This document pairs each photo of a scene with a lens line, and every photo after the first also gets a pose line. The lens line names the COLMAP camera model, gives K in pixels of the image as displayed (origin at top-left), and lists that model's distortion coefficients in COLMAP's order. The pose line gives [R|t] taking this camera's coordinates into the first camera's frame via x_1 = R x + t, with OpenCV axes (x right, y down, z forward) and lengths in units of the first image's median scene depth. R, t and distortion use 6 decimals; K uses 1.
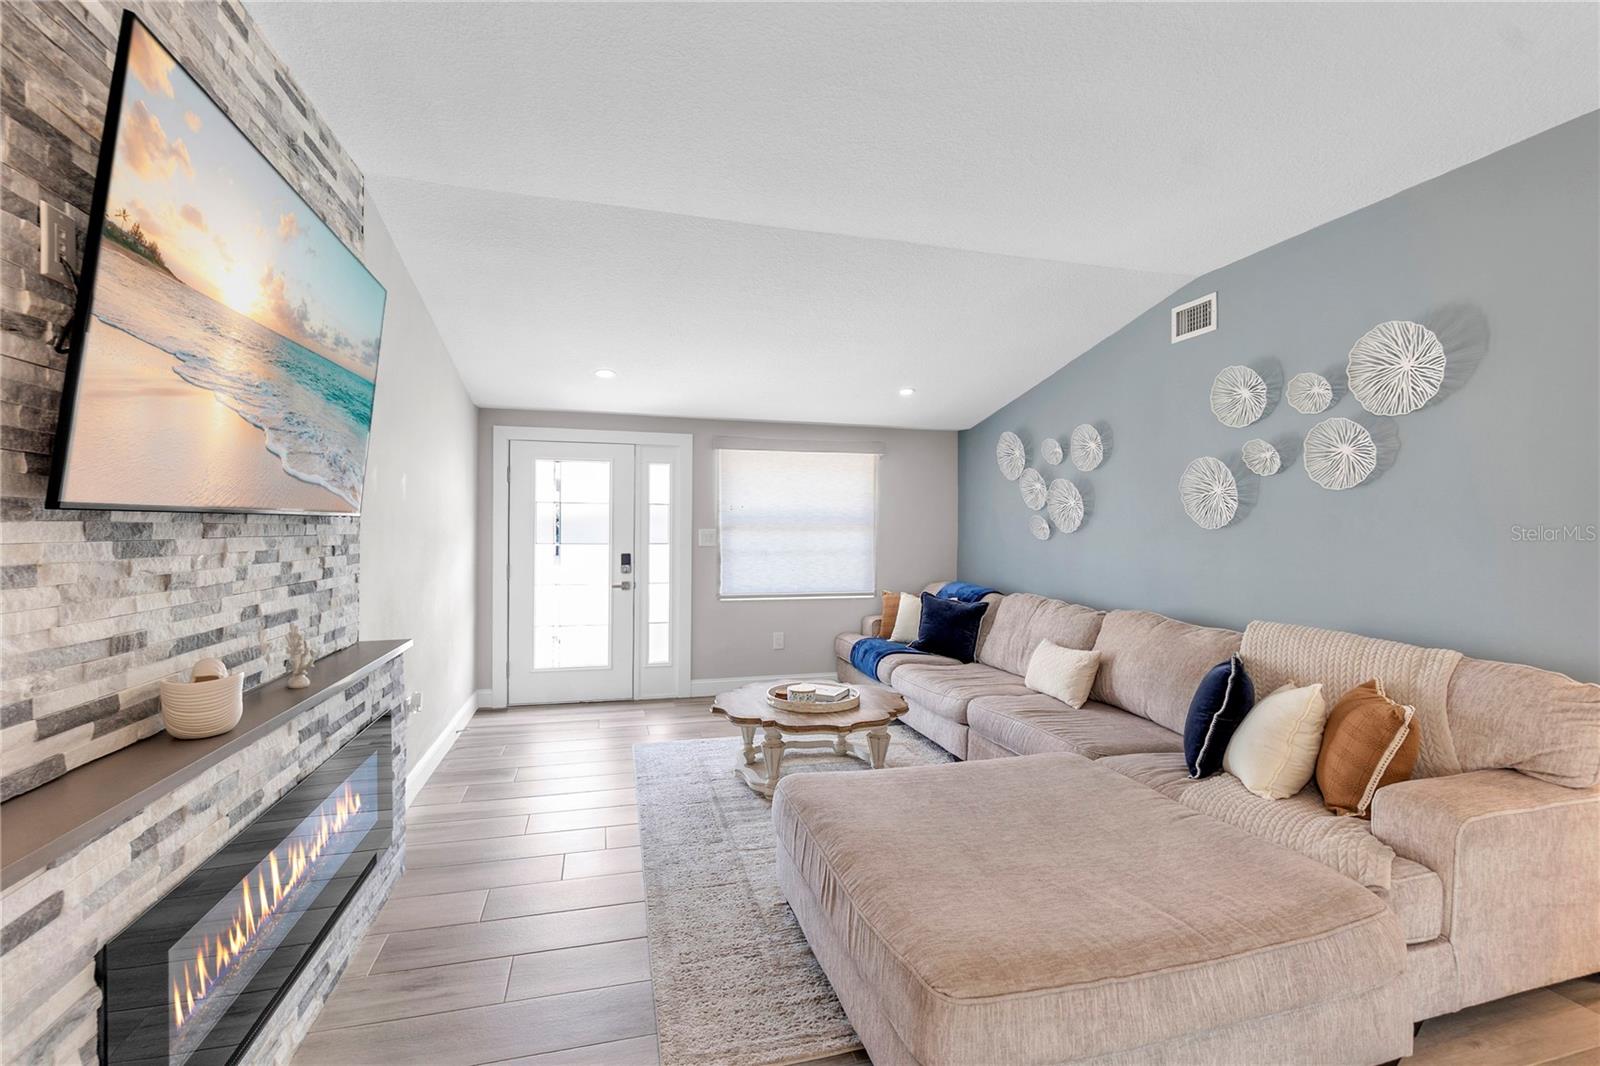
lens RADIAL K [[728.2, 0, 803.7], [0, 728.2, 544.9], [0, 0, 1]] dist [-0.000924, -0.000152]
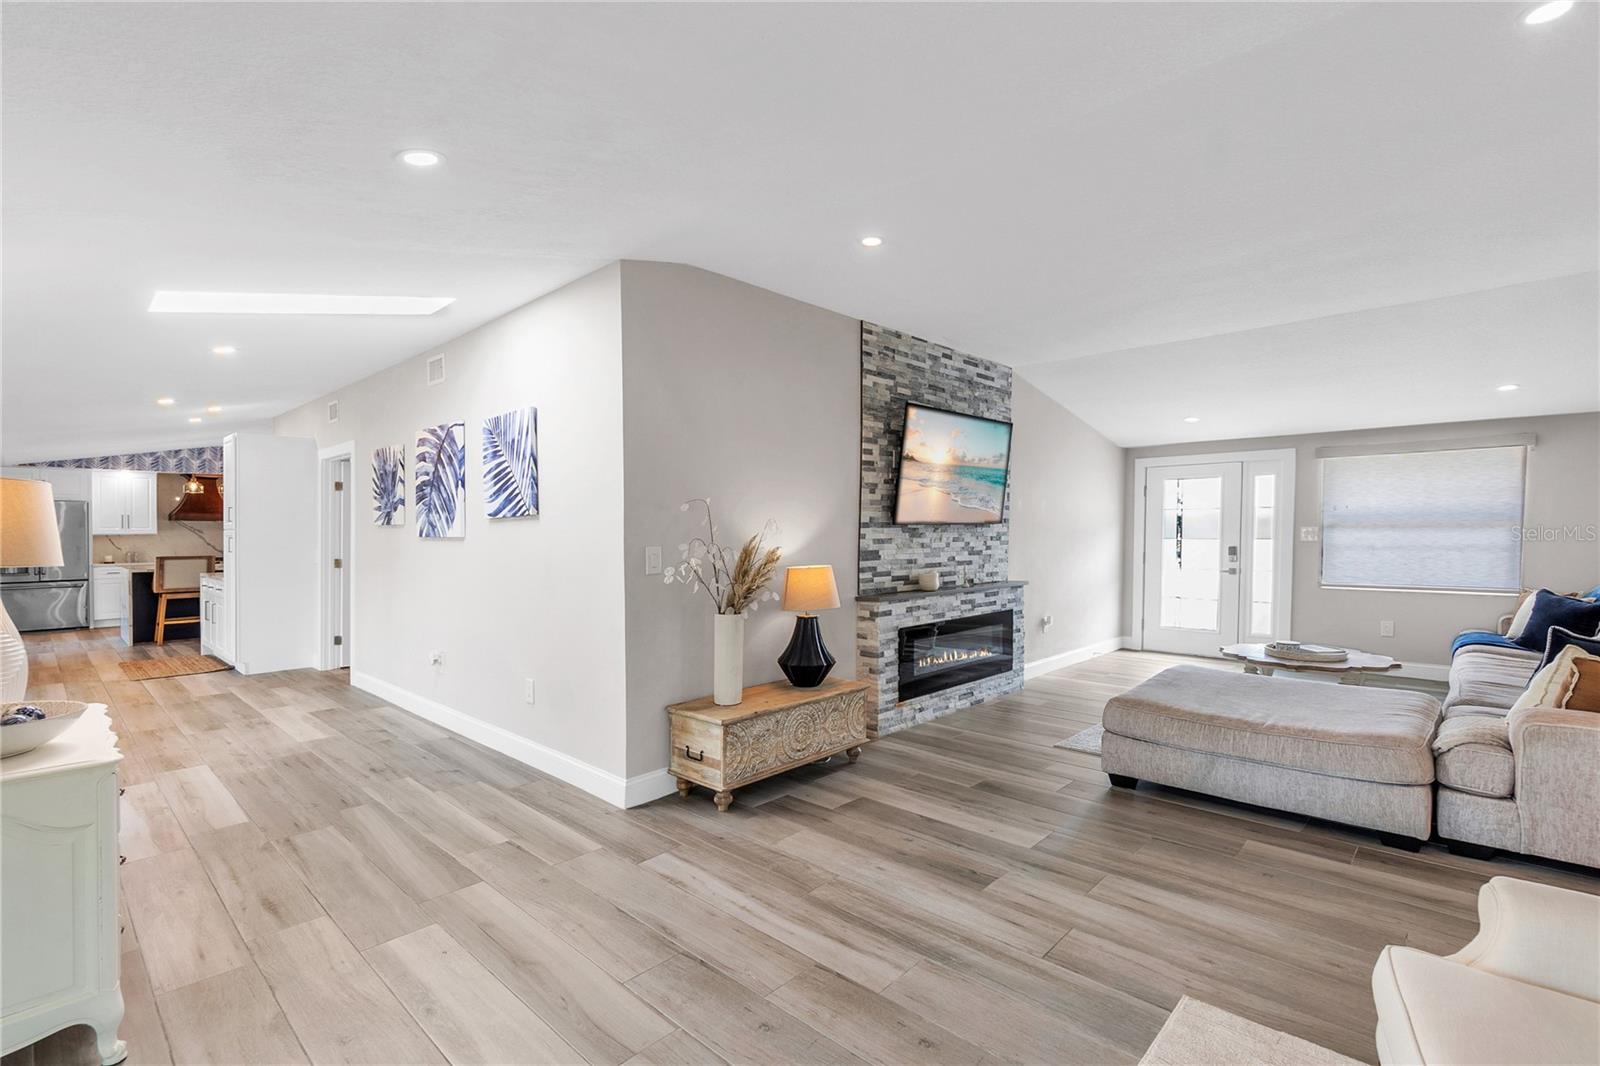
lens RADIAL K [[701.8, 0, 800.0], [0, 701.8, 533.0], [0, 0, 1]] dist [0.010813, 0.000144]
pose [[0.517297, -0.004602, -0.855793, 1.187115], [-0.009906, 0.999886, -0.011365, 0.026918], [0.855748, 0.014357, 0.517193, -0.857598]]
